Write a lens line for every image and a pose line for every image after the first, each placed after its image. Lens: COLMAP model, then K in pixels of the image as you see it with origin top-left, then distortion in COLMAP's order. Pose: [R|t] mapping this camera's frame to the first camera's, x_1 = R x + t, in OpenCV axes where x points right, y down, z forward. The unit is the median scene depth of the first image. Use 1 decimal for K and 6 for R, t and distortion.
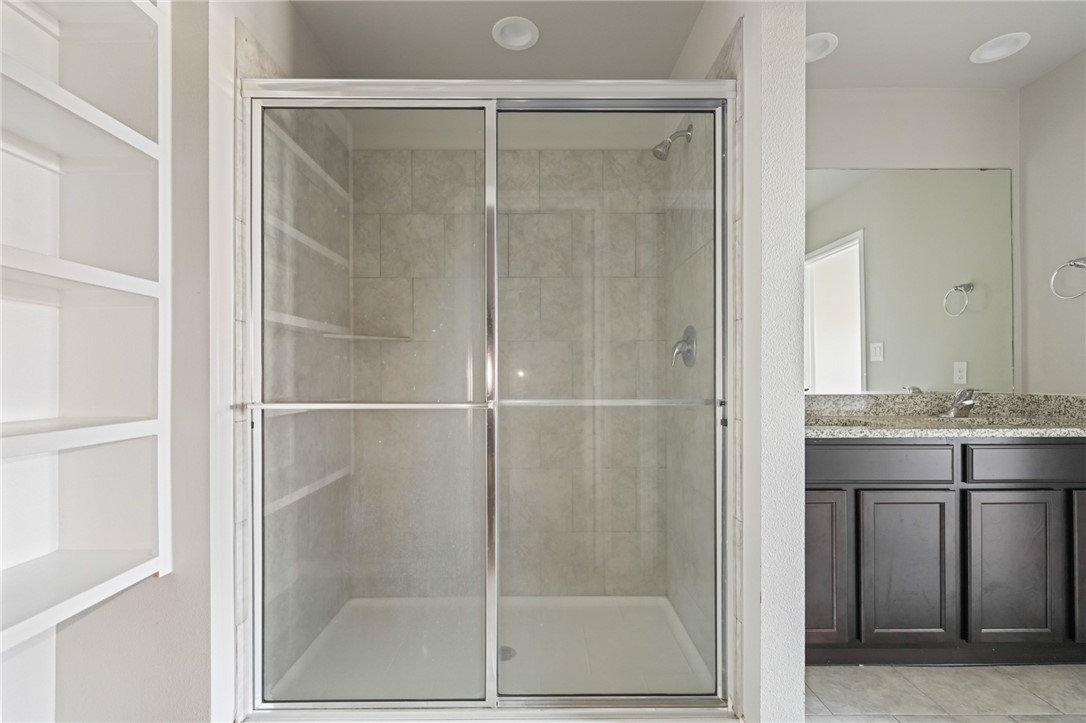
lens RADIAL K [[484.5, 0, 543.3], [0, 484.5, 368.5], [0, 0, 1]] dist [0.001794, 0.000239]
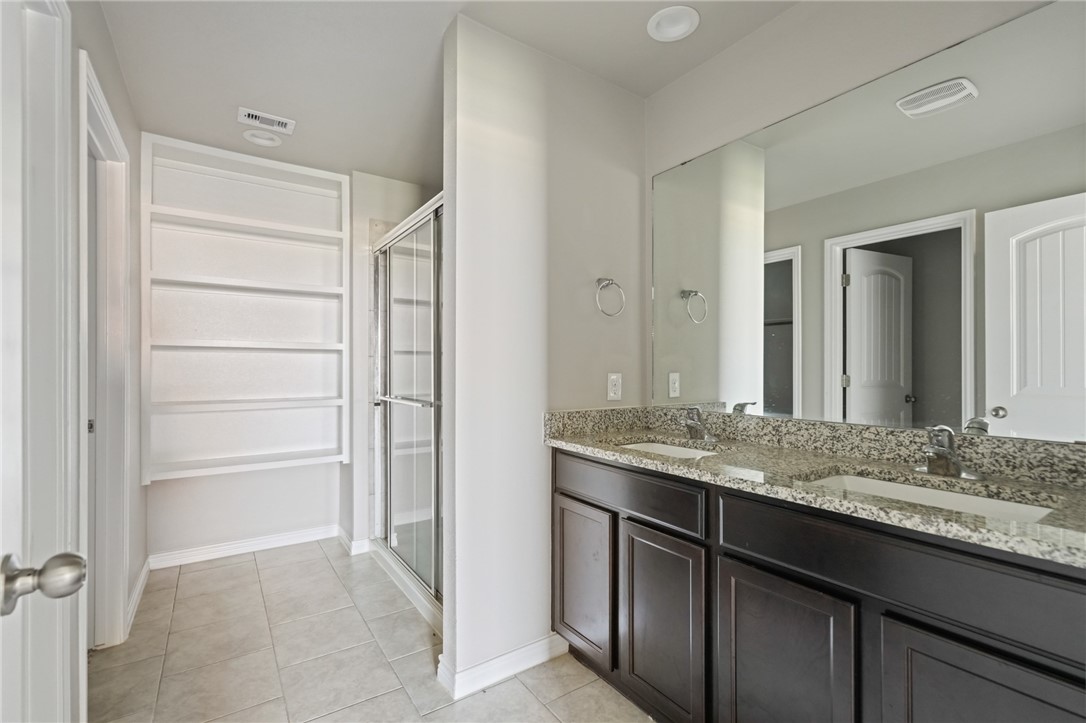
lens RADIAL K [[484.5, 0, 543.1], [0, 484.5, 365.2], [0, 0, 1]] dist [0.001794, 0.000239]
pose [[0.550659, -0.004774, -0.834717, 1.031176], [0.011174, 0.999936, 0.001652, -0.032826], [0.834656, -0.010237, 0.550677, 0.287598]]
